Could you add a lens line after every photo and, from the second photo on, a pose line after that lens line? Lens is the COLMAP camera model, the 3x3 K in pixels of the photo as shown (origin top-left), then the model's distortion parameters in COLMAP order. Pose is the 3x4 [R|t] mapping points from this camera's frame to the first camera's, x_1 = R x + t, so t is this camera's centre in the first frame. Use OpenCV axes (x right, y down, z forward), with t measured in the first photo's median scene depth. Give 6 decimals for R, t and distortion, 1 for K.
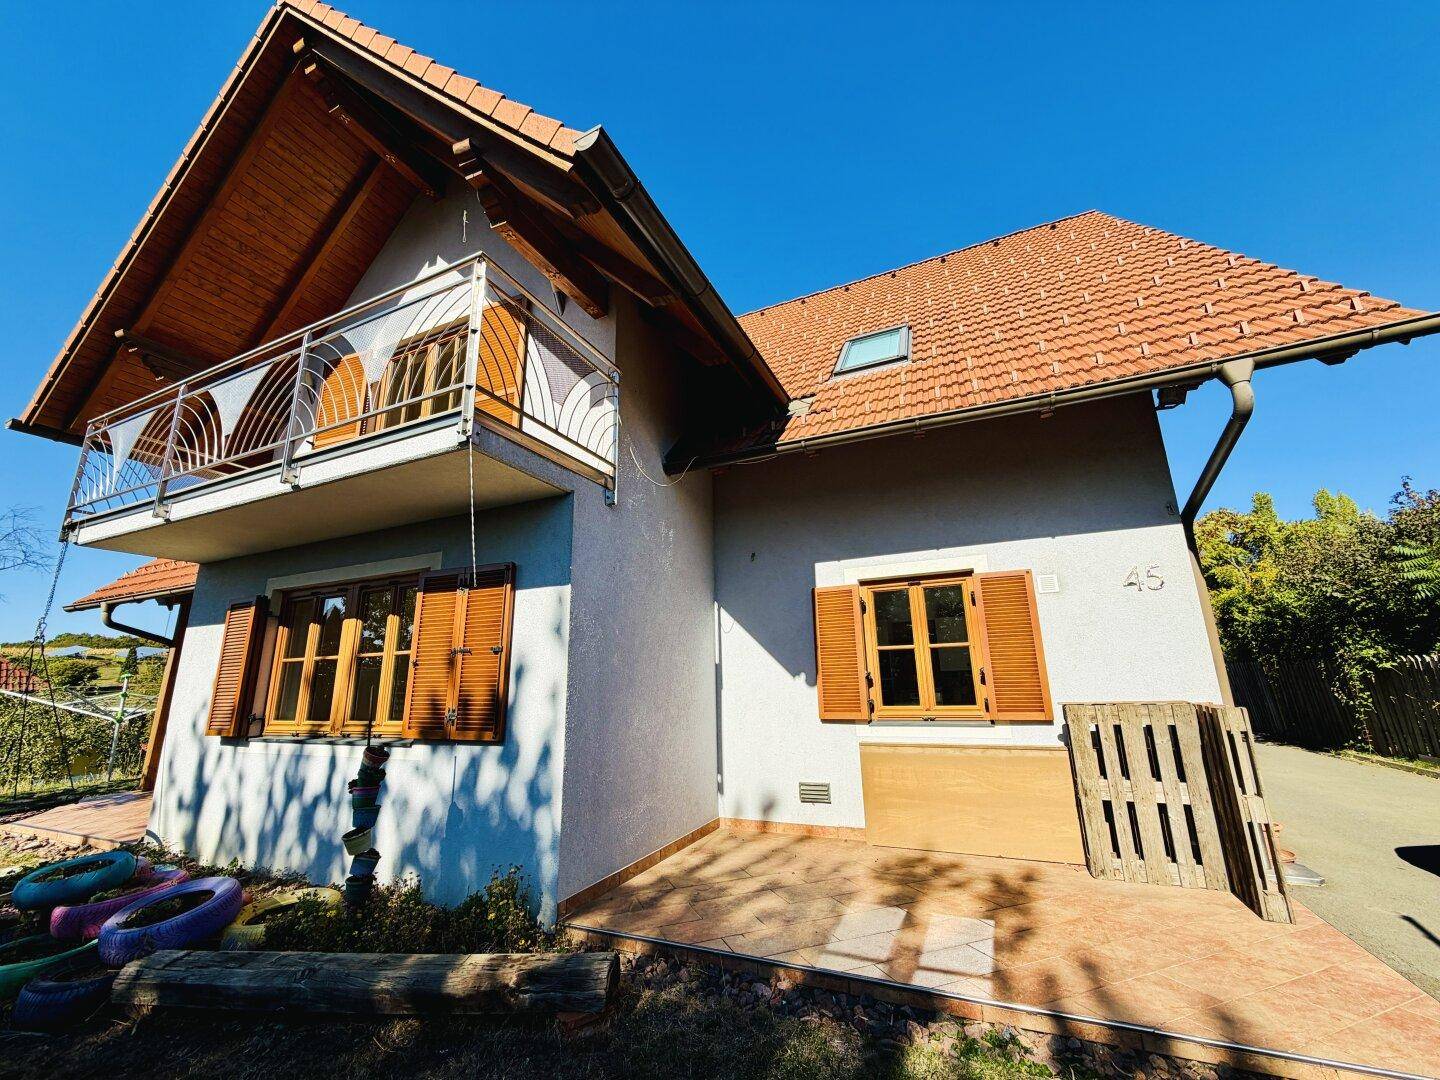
lens RADIAL K [[573.1, 0, 719.9], [0, 573.1, 540.1], [0, 0, 1]] dist [-0.000372, 0.000280]
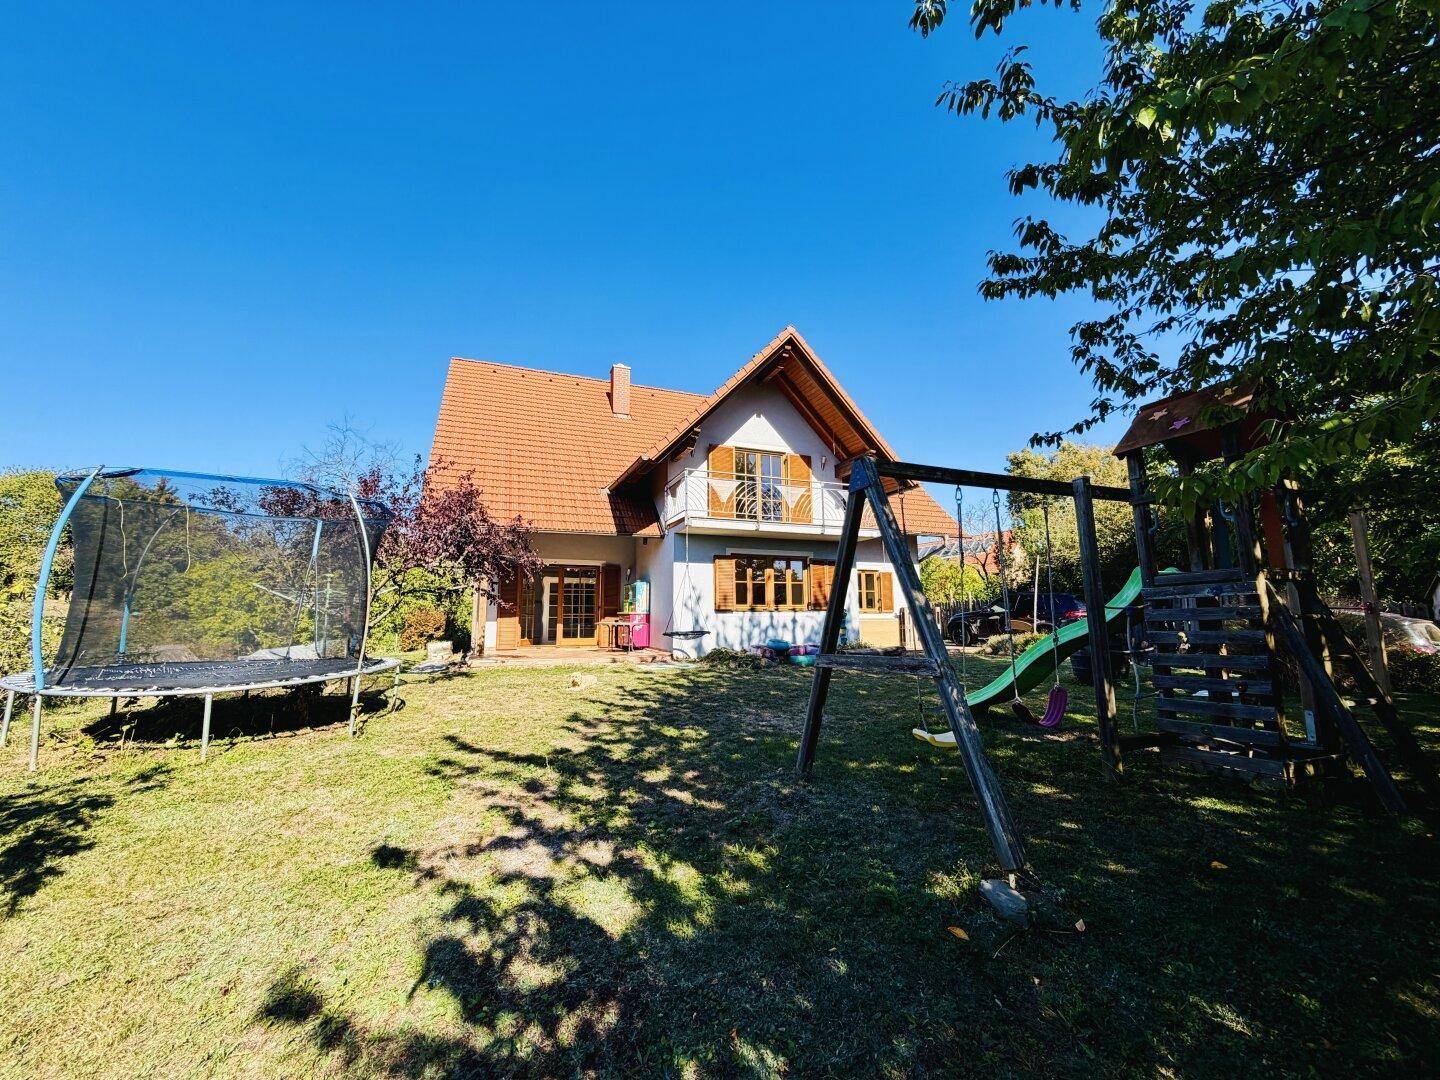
lens RADIAL K [[573.1, 0, 716.8], [0, 573.1, 546.7], [0, 0, 1]] dist [-0.000372, 0.000280]
pose [[0.695085, 0.114236, 0.709794, -2.718324], [-0.182757, 0.982939, 0.020773, 0.020148], [-0.695311, -0.144159, 0.704103, -0.728684]]
